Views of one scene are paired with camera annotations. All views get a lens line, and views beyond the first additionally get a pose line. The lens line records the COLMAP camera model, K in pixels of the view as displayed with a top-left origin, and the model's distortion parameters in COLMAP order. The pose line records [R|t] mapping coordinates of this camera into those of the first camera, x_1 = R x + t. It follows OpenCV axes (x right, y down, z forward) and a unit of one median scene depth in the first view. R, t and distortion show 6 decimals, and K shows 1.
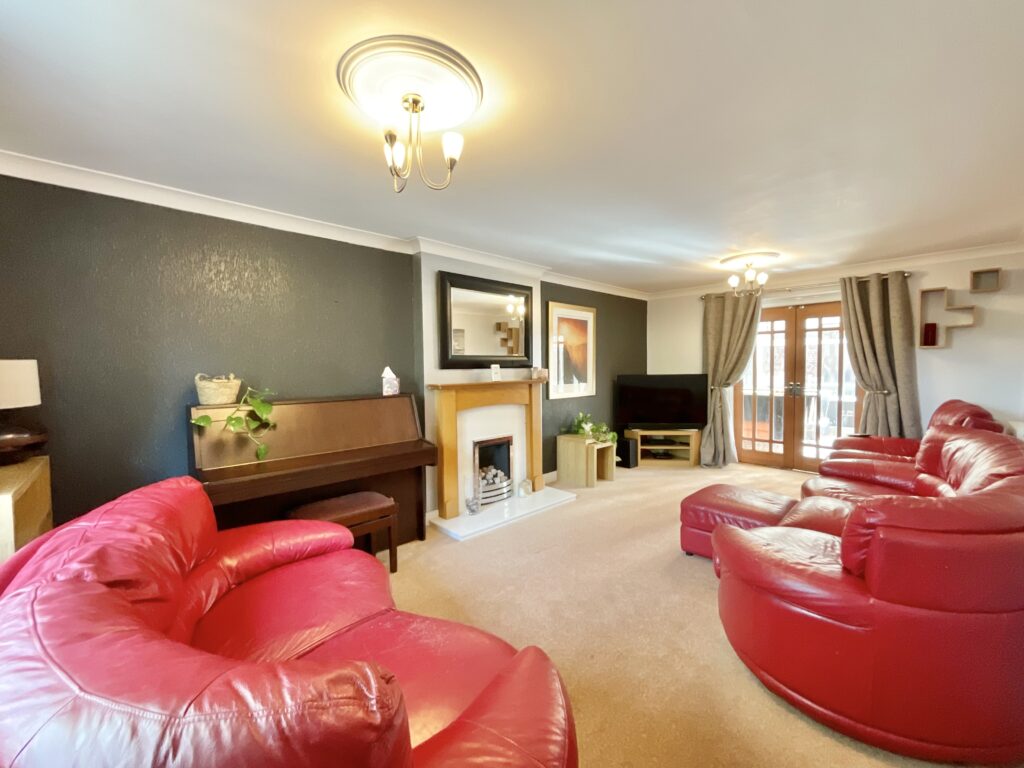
lens RADIAL K [[415.9, 0, 512.0], [0, 415.9, 384.0], [0, 0, 1]] dist [-0.001565, 0.000410]
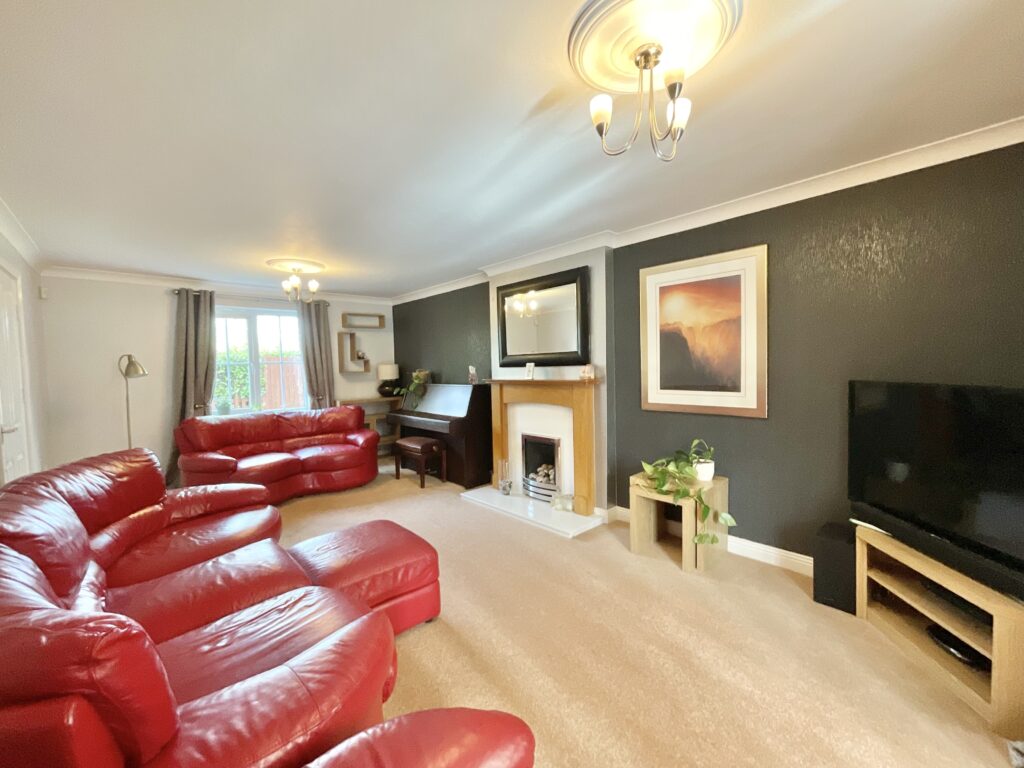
lens RADIAL K [[415.9, 0, 512.0], [0, 415.9, 384.0], [0, 0, 1]] dist [-0.001565, 0.000410]
pose [[-0.016344, 0.051758, -0.998526, 0.969506], [-0.013371, 0.998559, 0.051979, -0.047387], [0.999777, 0.014201, -0.015628, 0.964014]]
